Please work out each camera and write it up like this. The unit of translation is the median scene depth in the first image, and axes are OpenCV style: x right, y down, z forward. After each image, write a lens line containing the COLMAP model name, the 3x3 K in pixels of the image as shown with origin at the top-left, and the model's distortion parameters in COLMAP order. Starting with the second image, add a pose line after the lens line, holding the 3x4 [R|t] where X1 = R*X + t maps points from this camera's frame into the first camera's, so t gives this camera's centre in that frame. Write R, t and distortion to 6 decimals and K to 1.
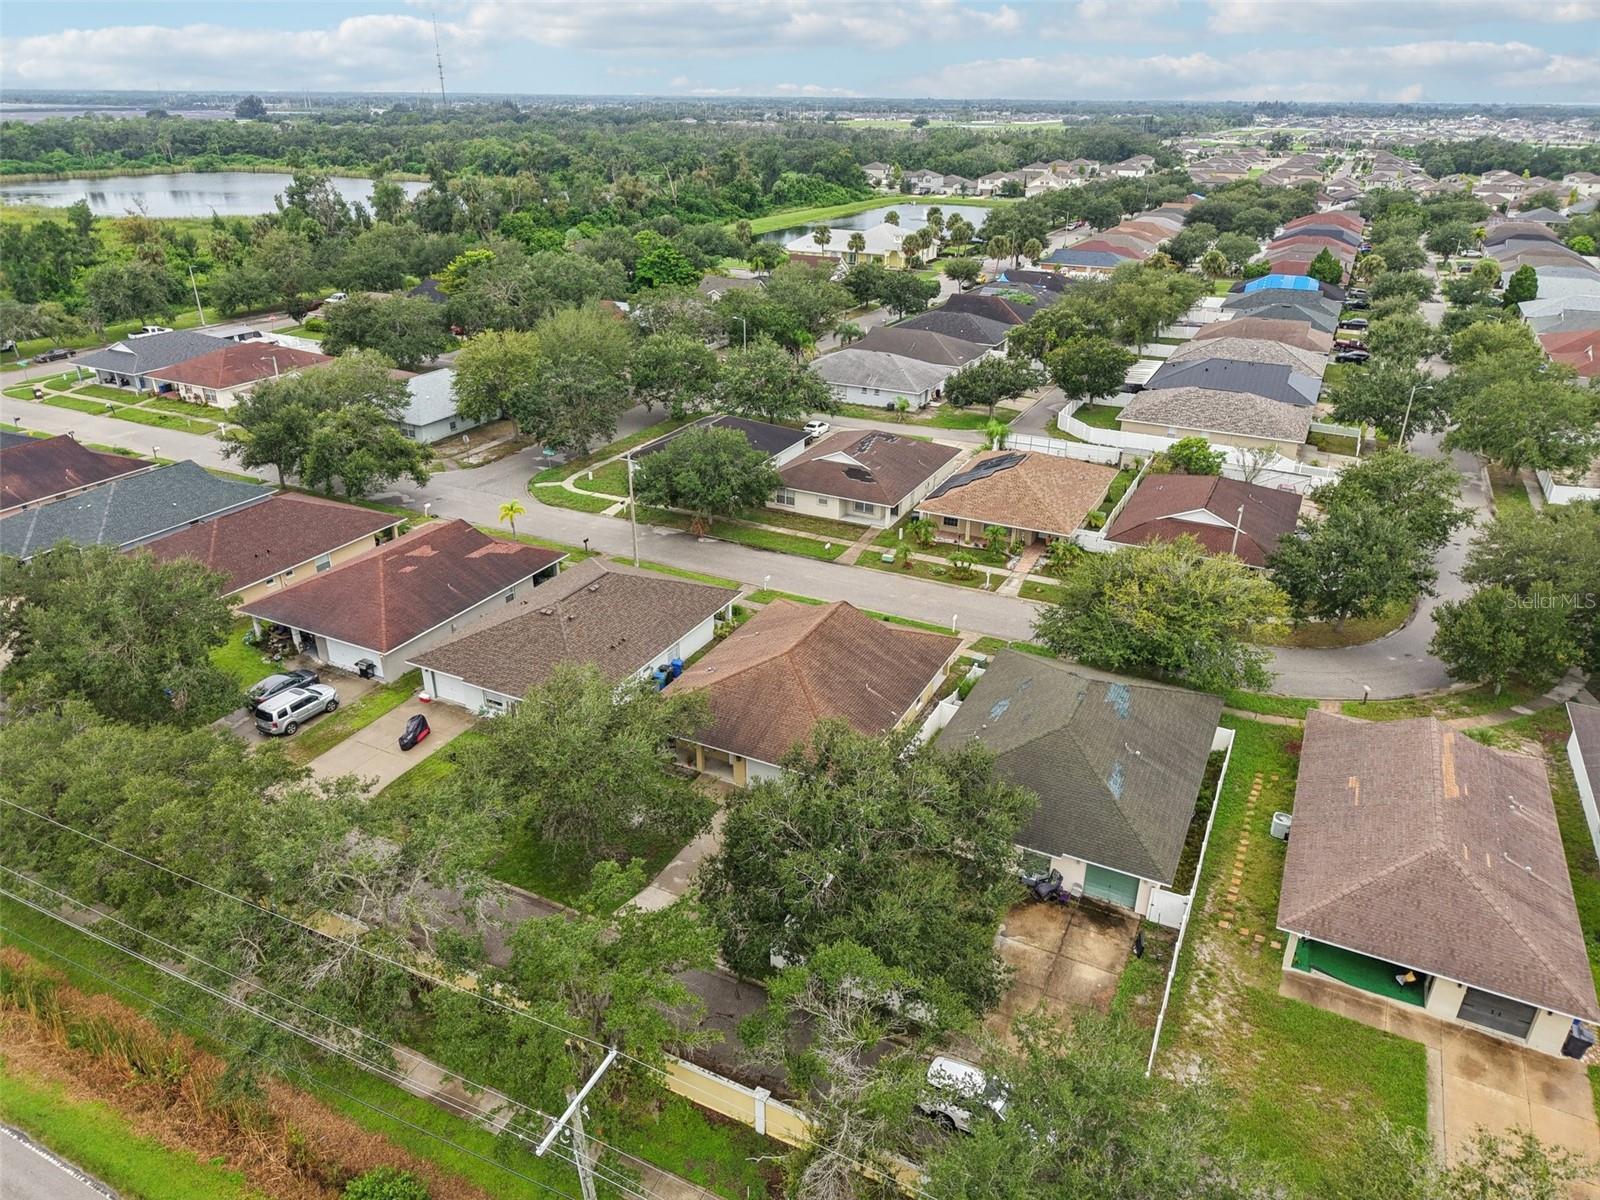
lens RADIAL K [[1067.0, 0, 800.0], [0, 1067.0, 600.0], [0, 0, 1]] dist [0.026470, -0.026551]
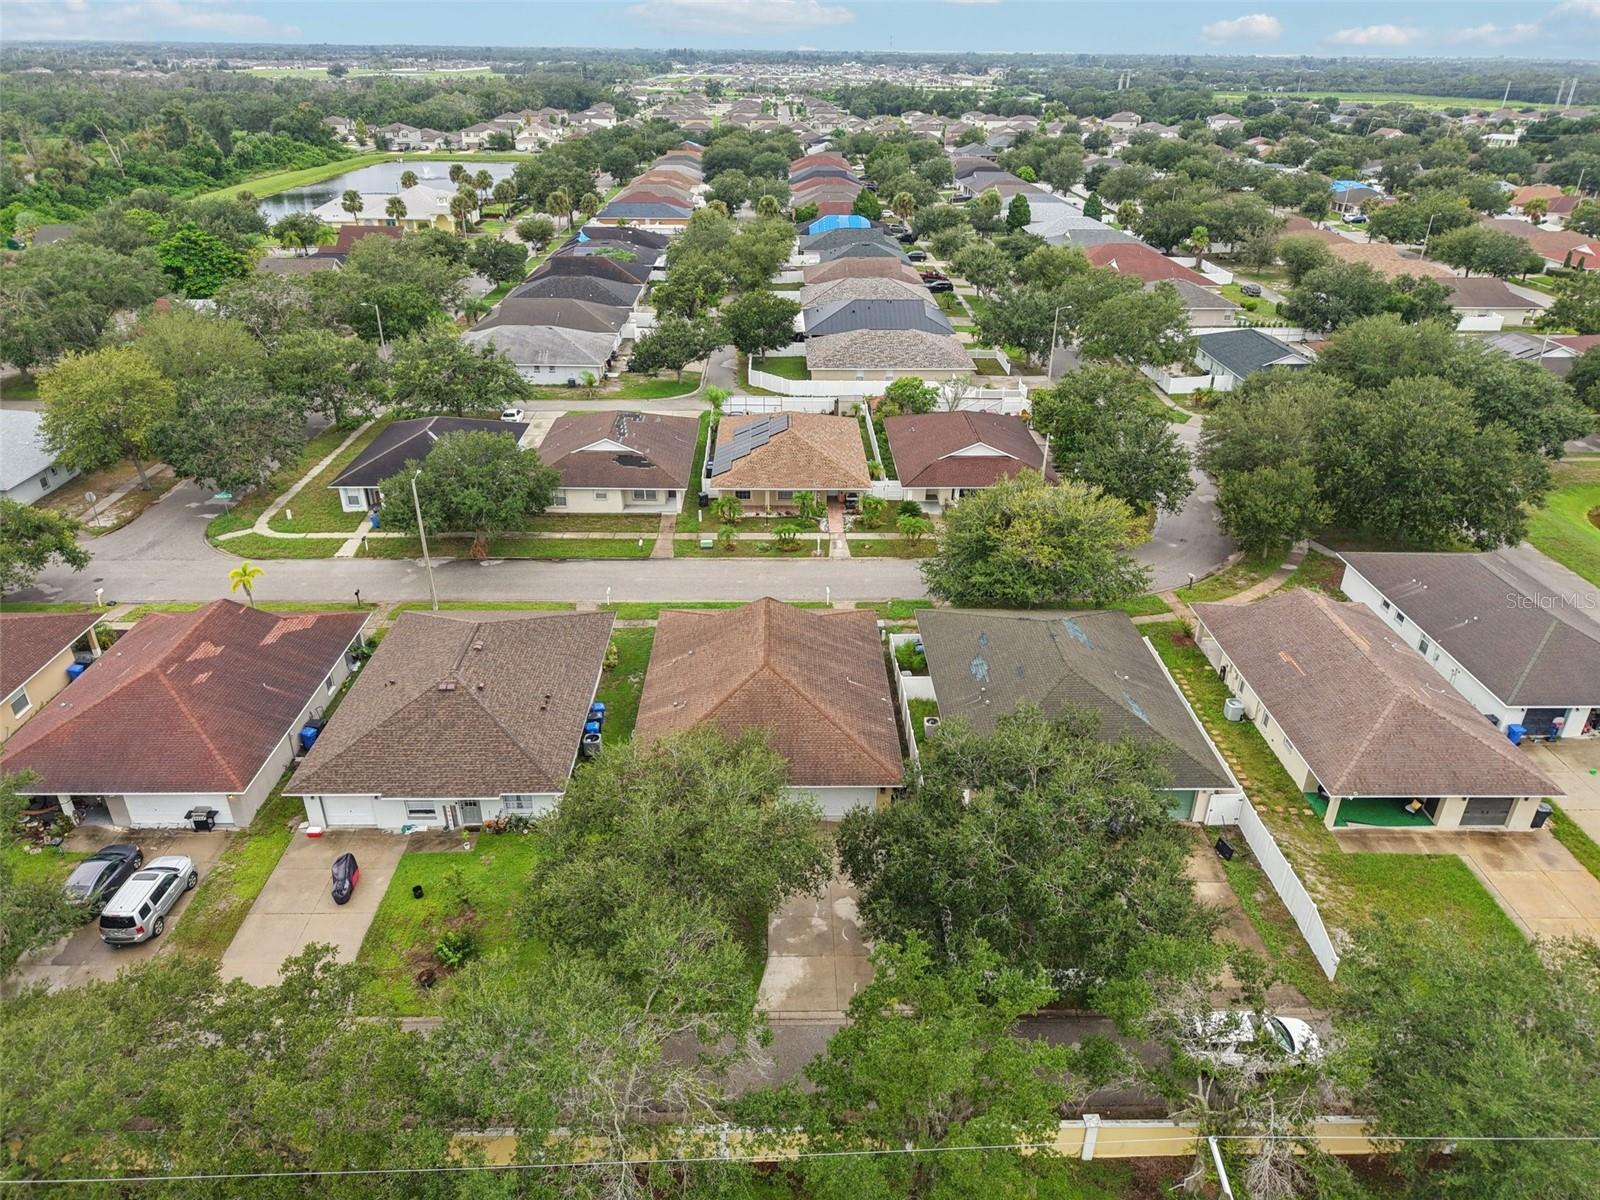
lens RADIAL K [[1067.0, 0, 800.0], [0, 1067.0, 600.0], [0, 0, 1]] dist [0.026470, -0.026551]
pose [[0.885152, -0.212715, 0.413833, -0.216080], [0.196004, 0.977084, 0.082997, -0.046312], [-0.422005, 0.007648, 0.906561, 0.093076]]
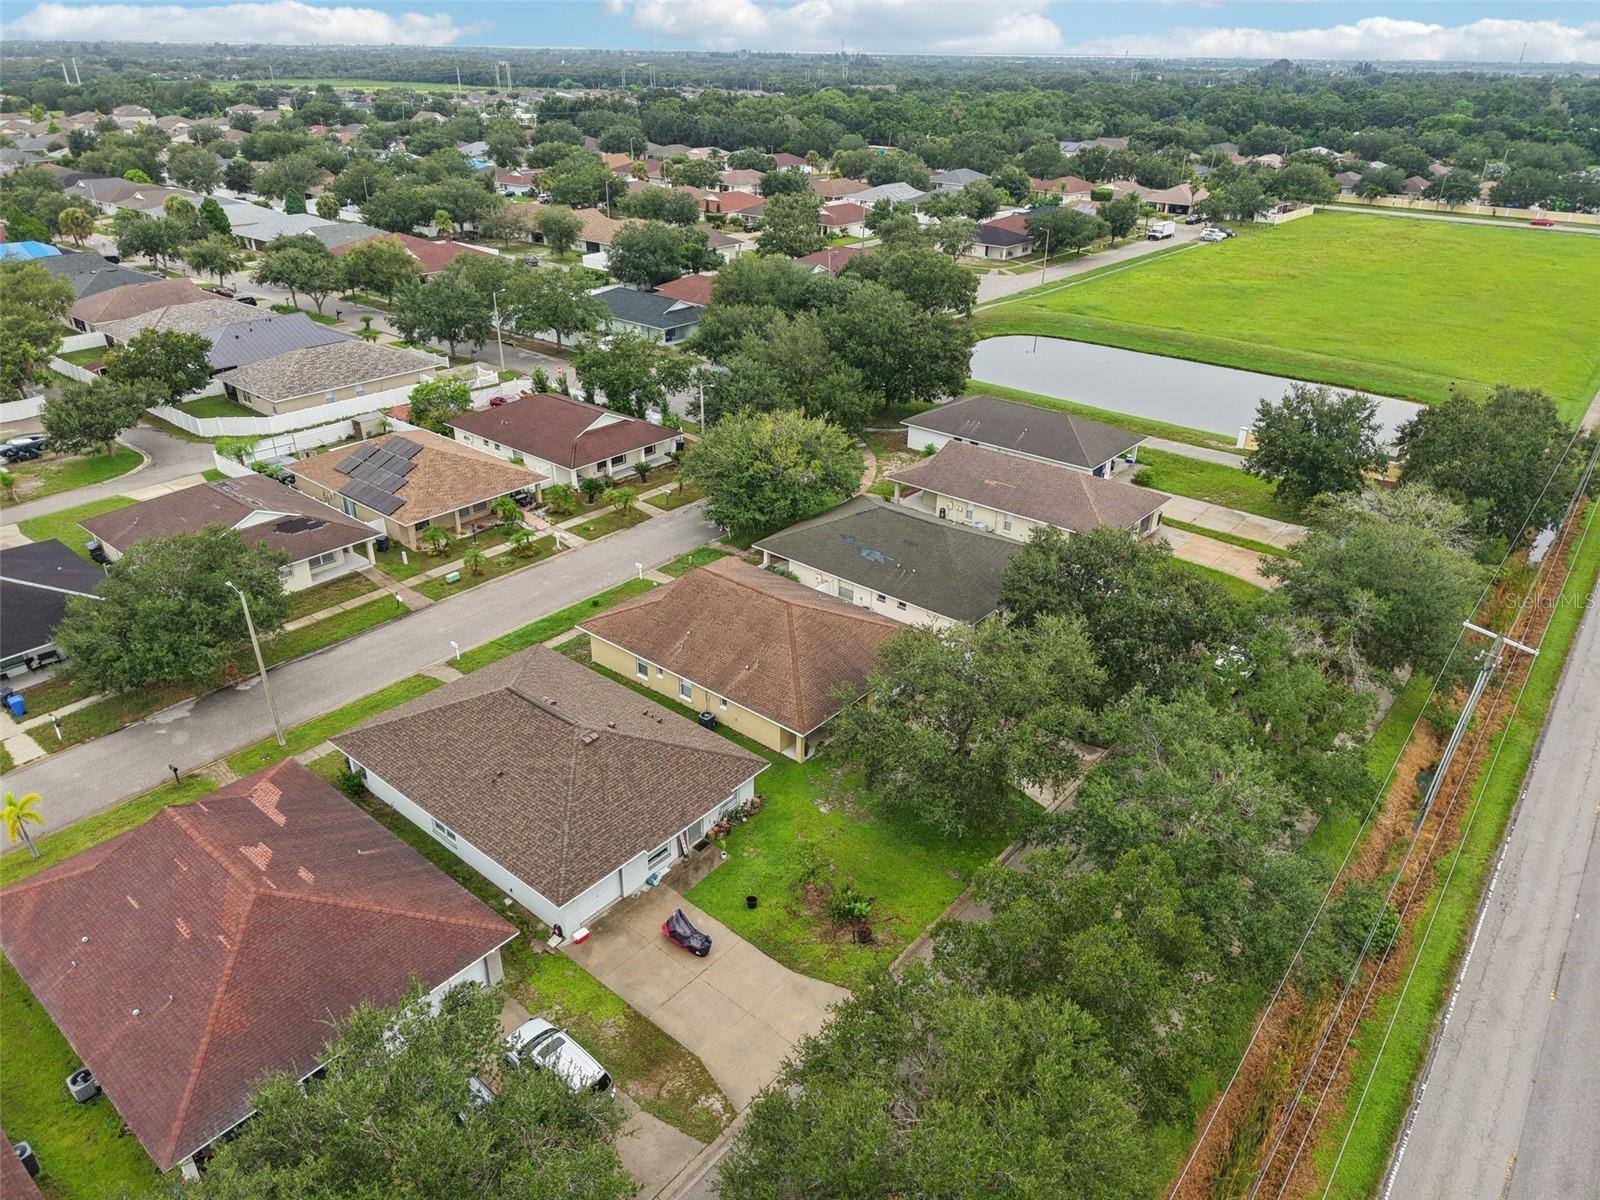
lens RADIAL K [[1067.0, 0, 800.0], [0, 1067.0, 600.0], [0, 0, 1]] dist [0.026470, -0.026551]
pose [[0.230657, -0.449757, 0.862853, -0.545892], [0.404247, 0.850909, 0.335468, -0.179291], [-0.885089, 0.271428, 0.378081, 0.368177]]
